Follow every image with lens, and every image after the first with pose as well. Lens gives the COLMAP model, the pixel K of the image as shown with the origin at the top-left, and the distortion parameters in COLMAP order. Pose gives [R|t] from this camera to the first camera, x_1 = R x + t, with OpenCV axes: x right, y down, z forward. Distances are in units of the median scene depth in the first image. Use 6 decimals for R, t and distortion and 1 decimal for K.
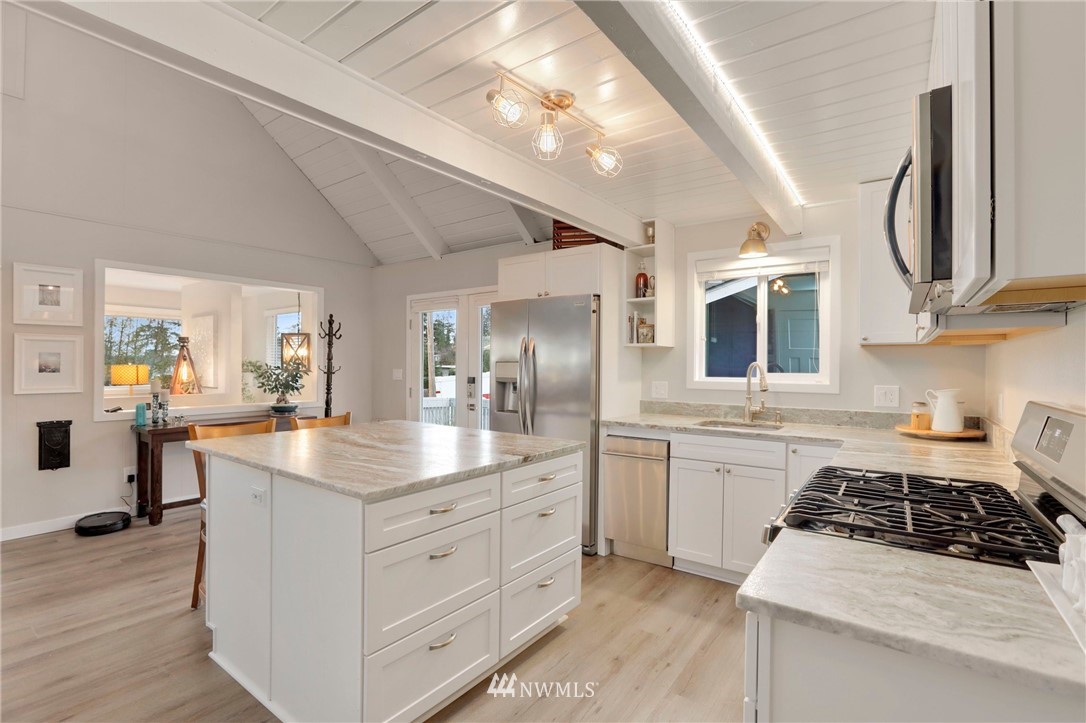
lens RADIAL K [[498.9, 0, 547.3], [0, 498.9, 360.0], [0, 0, 1]] dist [-0.038271, 0.009651]
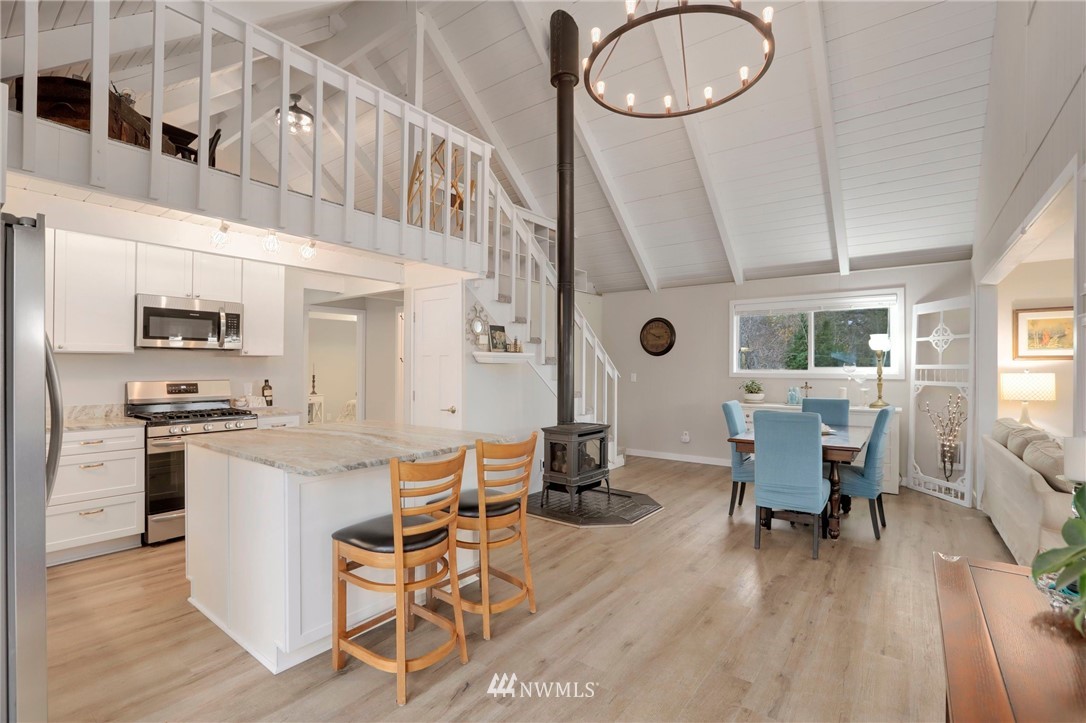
lens RADIAL K [[498.9, 0, 531.4], [0, 498.9, 363.0], [0, 0, 1]] dist [-0.038271, 0.009651]
pose [[-0.998408, -0.004079, 0.056263, -0.406714], [-0.004984, 0.999860, -0.015950, 0.004979], [-0.056190, -0.016205, -0.998289, 1.061408]]
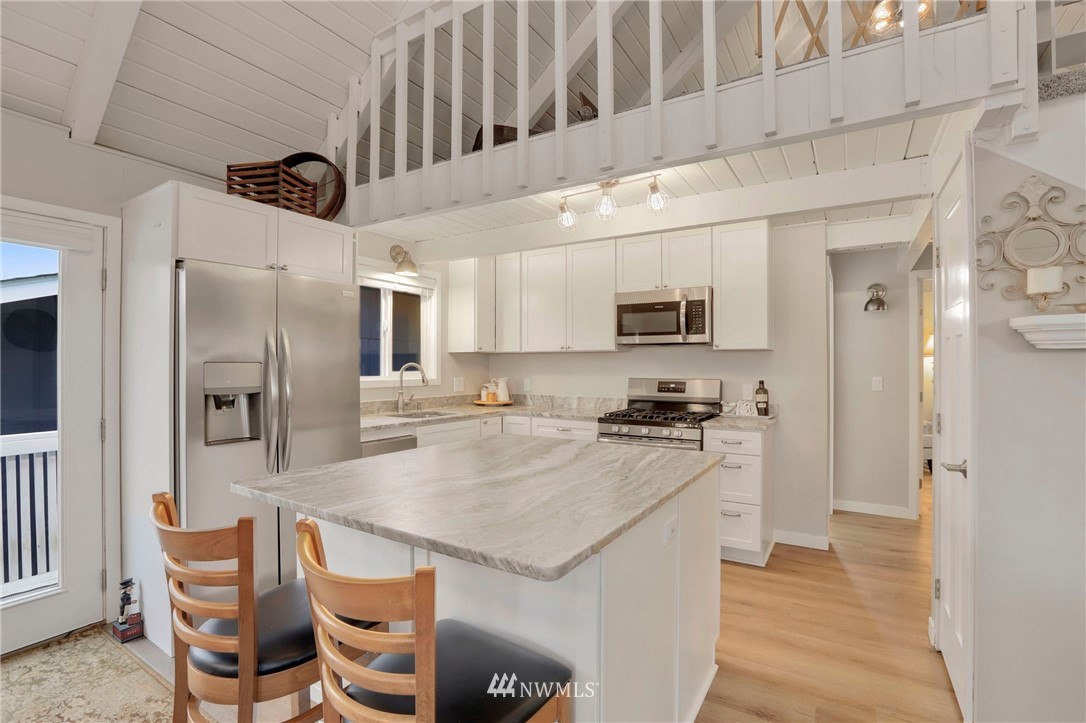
lens RADIAL K [[498.9, 0, 551.0], [0, 498.9, 365.1], [0, 0, 1]] dist [-0.038271, 0.009651]
pose [[-0.064739, -0.002326, 0.997900, -0.548539], [-0.010897, 0.999939, 0.001624, 0.003738], [-0.997843, -0.010769, -0.064760, 0.492182]]
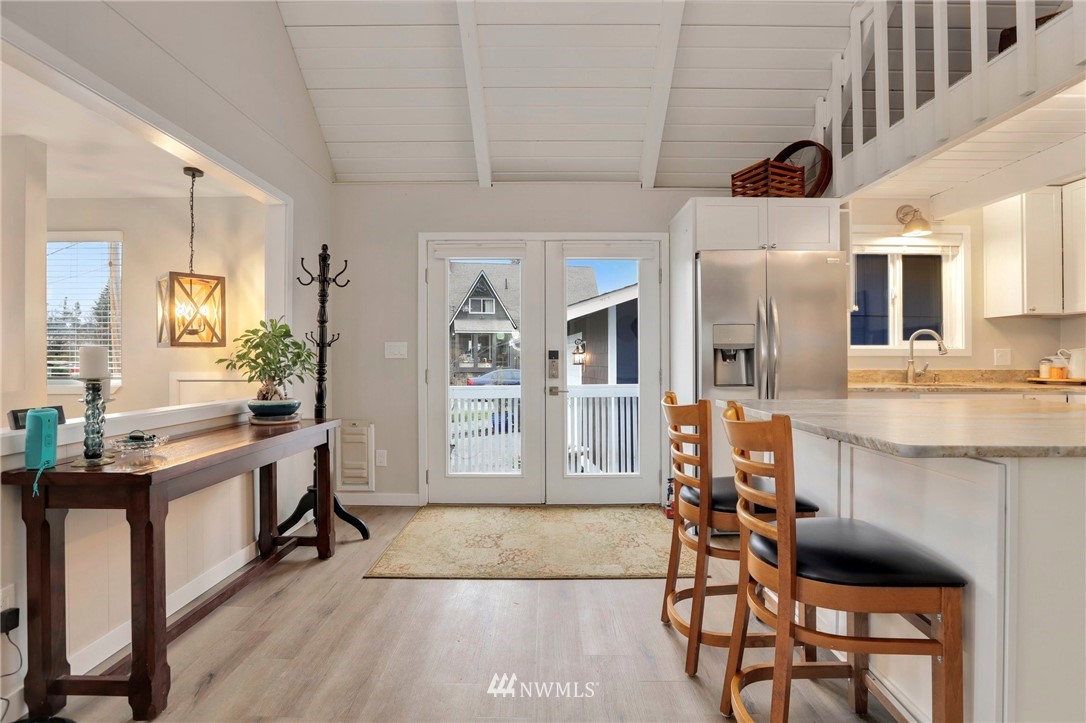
lens RADIAL K [[498.9, 0, 547.7], [0, 498.9, 360.2], [0, 0, 1]] dist [-0.038271, 0.009651]
pose [[0.813517, -0.006670, 0.581503, -0.605545], [0.001209, 0.999951, 0.009779, 0.041478], [-0.581540, -0.007253, 0.813486, 0.400095]]
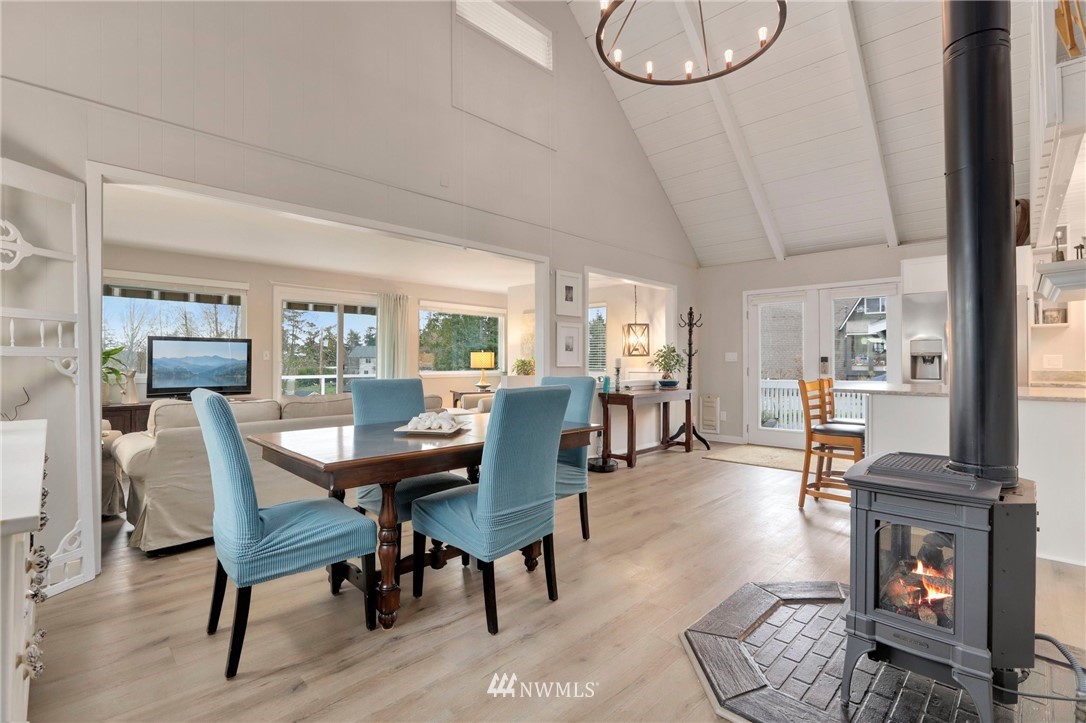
lens RADIAL K [[498.9, 0, 549.2], [0, 498.9, 364.6], [0, 0, 1]] dist [-0.038271, 0.009651]
pose [[0.989682, -0.004455, -0.143212, -0.654812], [0.005954, 0.999932, 0.010039, 0.037493], [0.143158, -0.010788, 0.989641, -0.288461]]
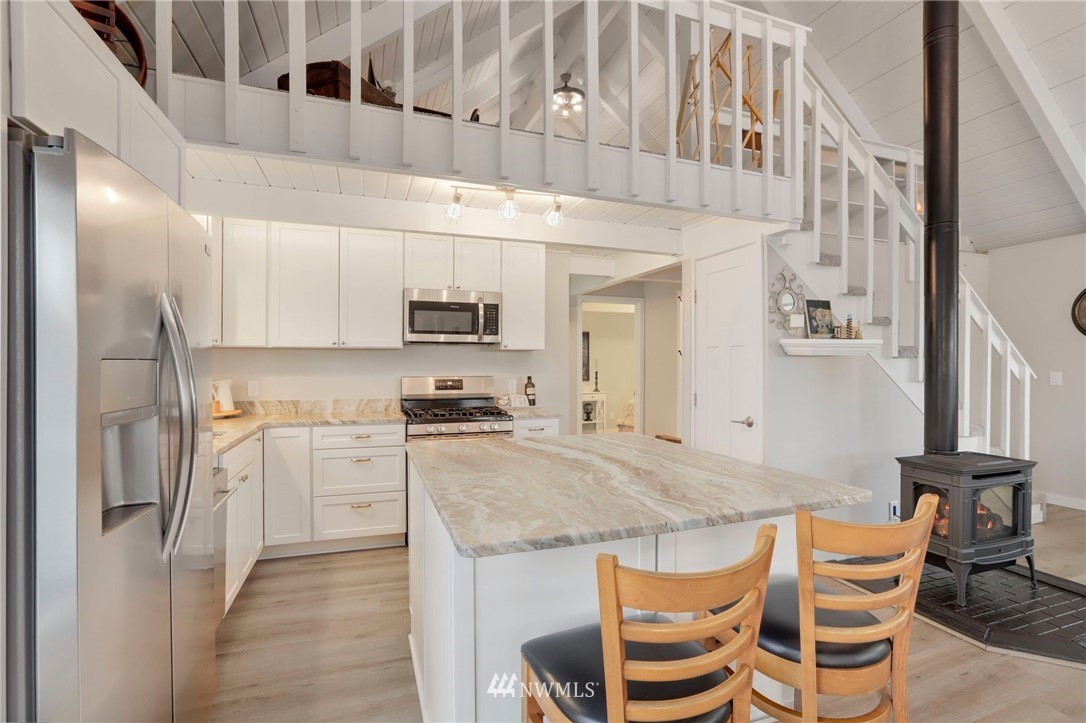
lens RADIAL K [[498.9, 0, 535.5], [0, 498.9, 363.1], [0, 0, 1]] dist [-0.038271, 0.009651]
pose [[-0.813032, -0.002735, 0.582213, -0.361373], [-0.007859, 0.999949, -0.006277, 0.006444], [-0.582167, -0.009679, -0.813012, 0.842671]]
